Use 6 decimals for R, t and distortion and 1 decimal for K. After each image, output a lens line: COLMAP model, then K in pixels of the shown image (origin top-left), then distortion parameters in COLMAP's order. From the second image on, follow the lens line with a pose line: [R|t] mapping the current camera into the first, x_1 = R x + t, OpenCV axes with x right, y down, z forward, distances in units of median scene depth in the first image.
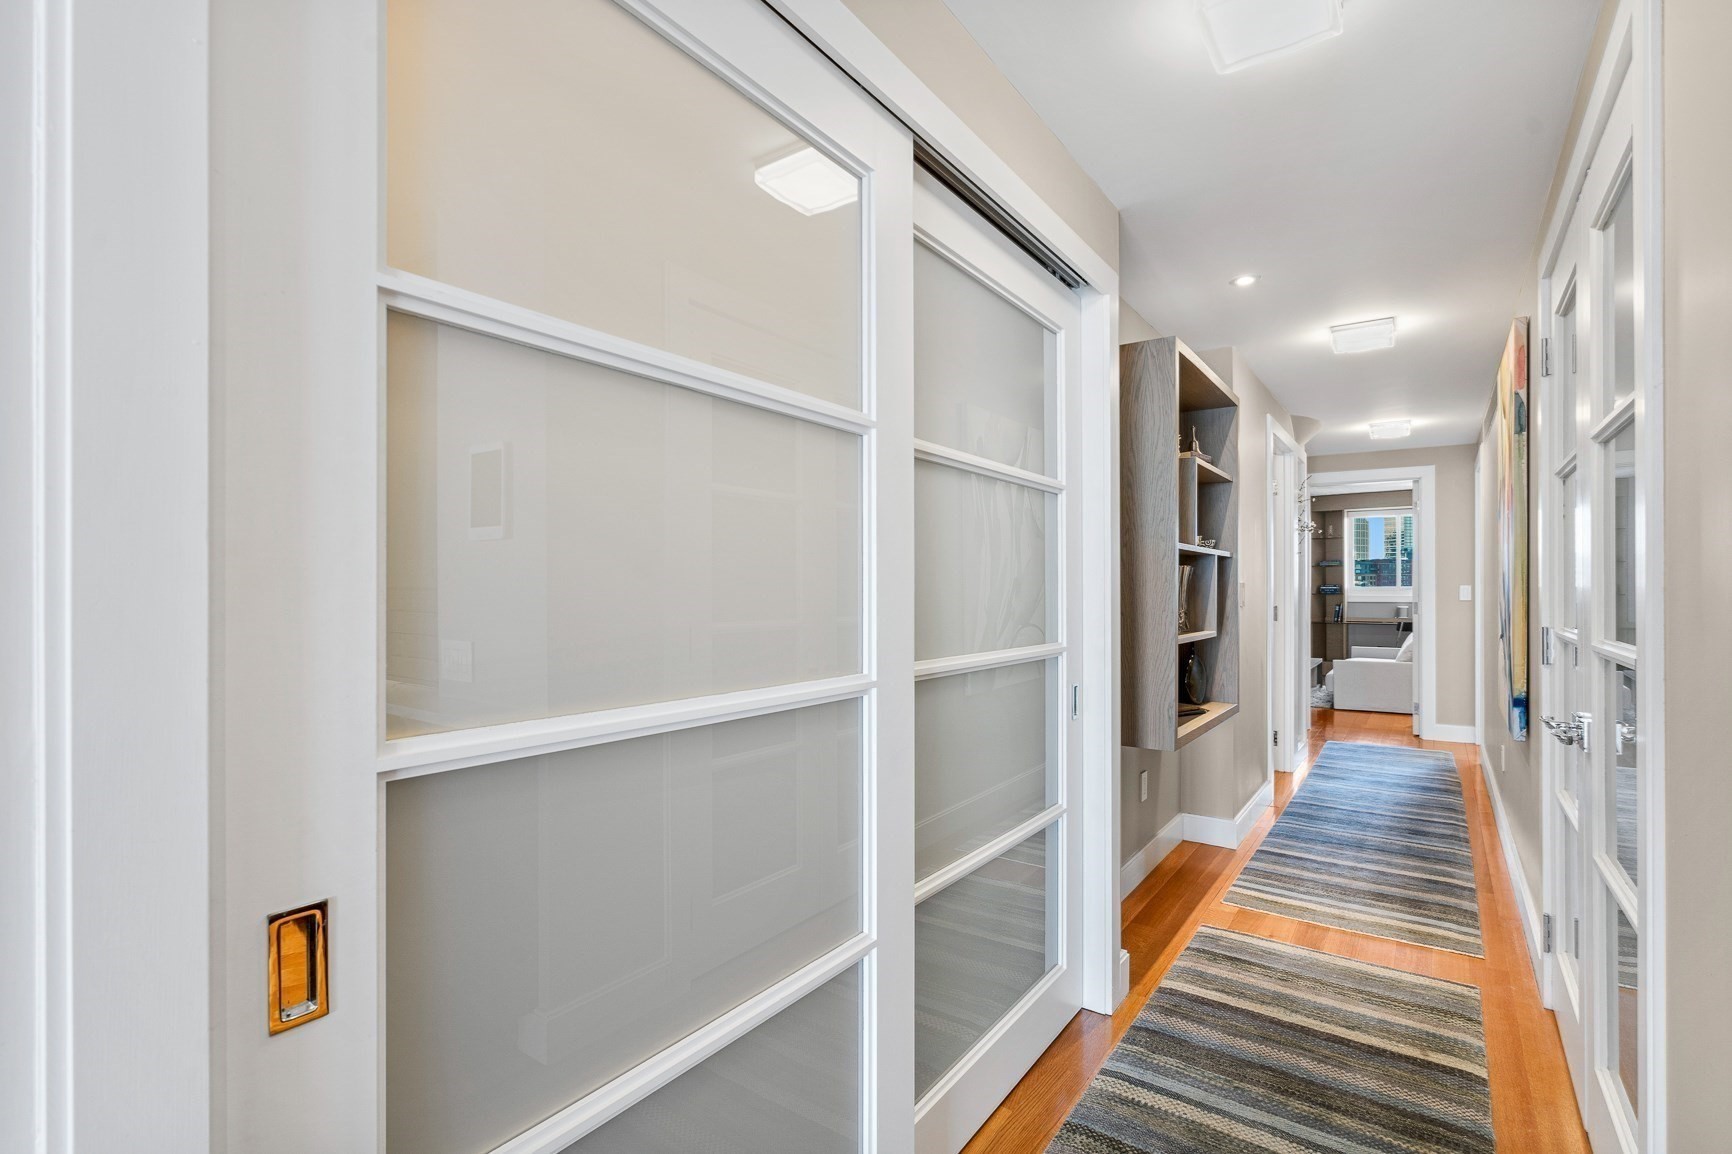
lens RADIAL K [[802.9, 0, 869.4], [0, 802.9, 583.5], [0, 0, 1]] dist [0.000210, -0.000350]
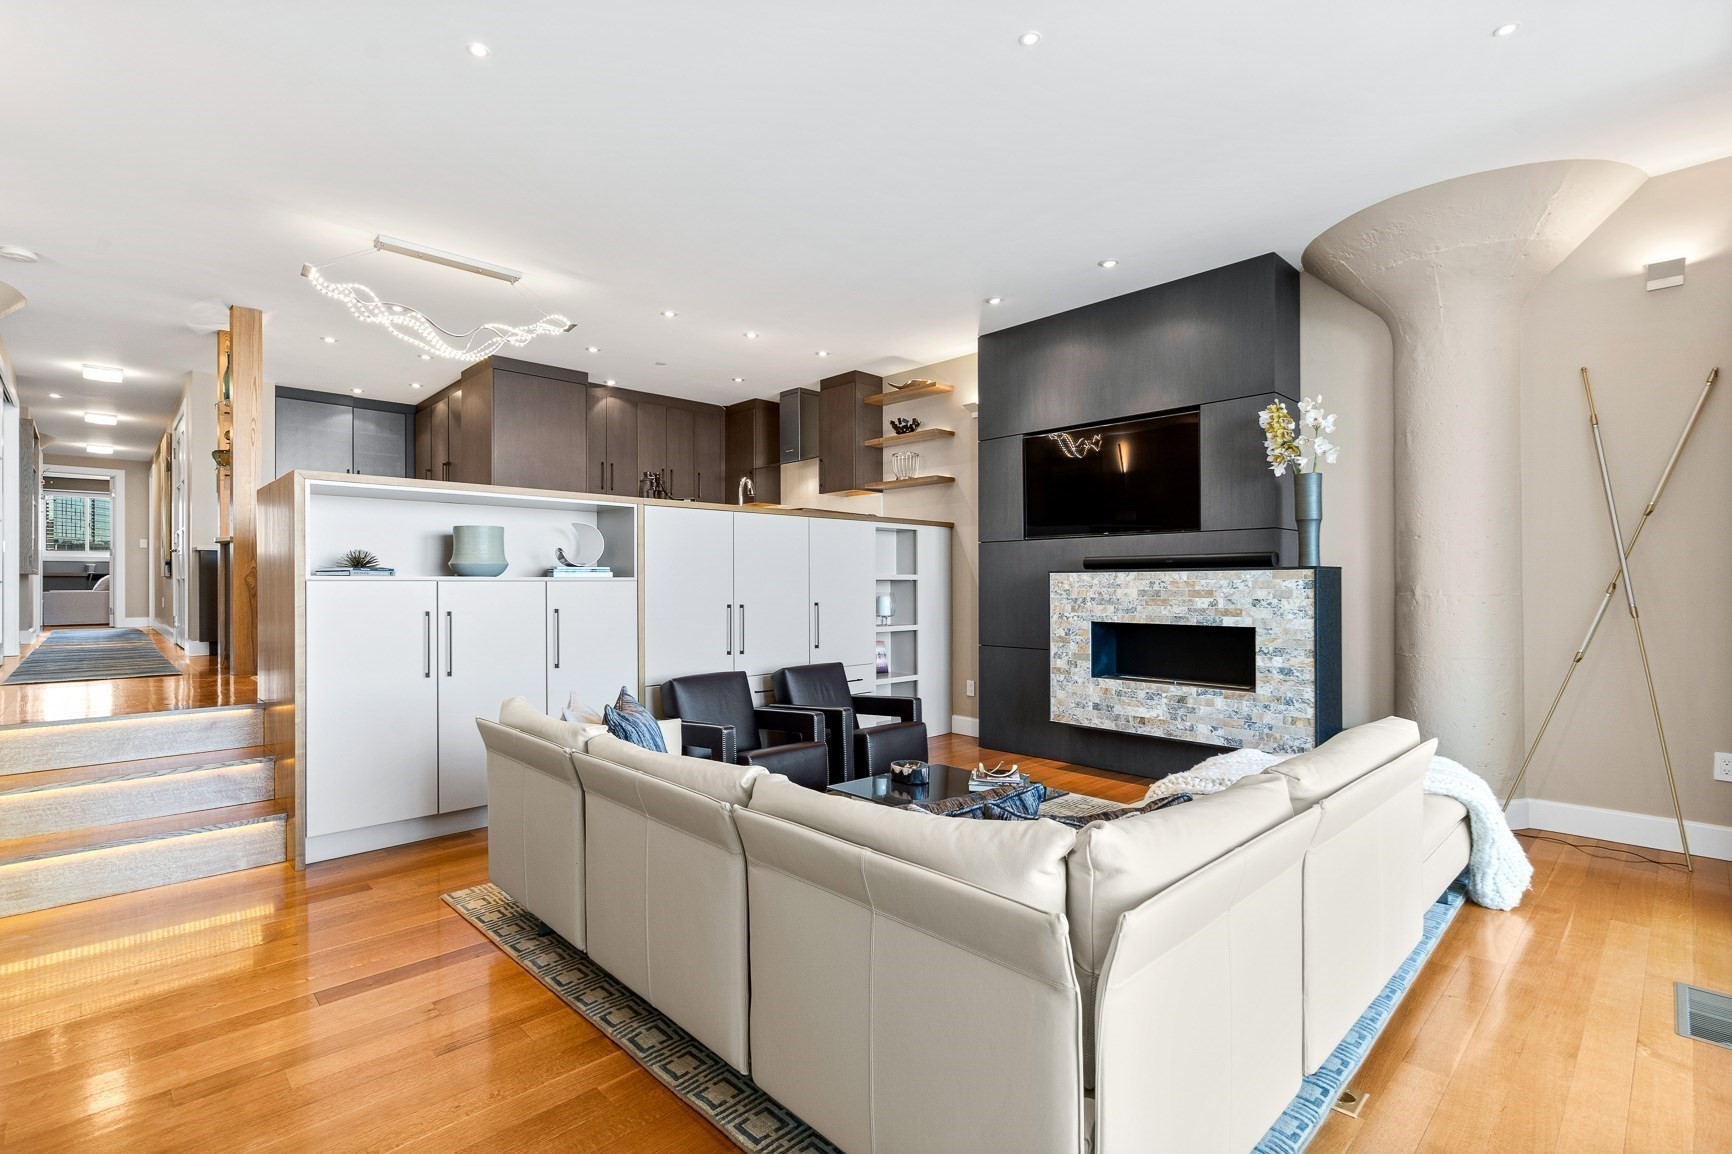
lens RADIAL K [[802.9, 0, 877.9], [0, 802.9, 579.1], [0, 0, 1]] dist [0.000210, -0.000350]
pose [[0.182205, 0.004690, 0.983249, -0.725815], [-0.001874, 0.999988, -0.004423, 0.096080], [-0.983259, -0.001037, 0.182212, -0.945461]]
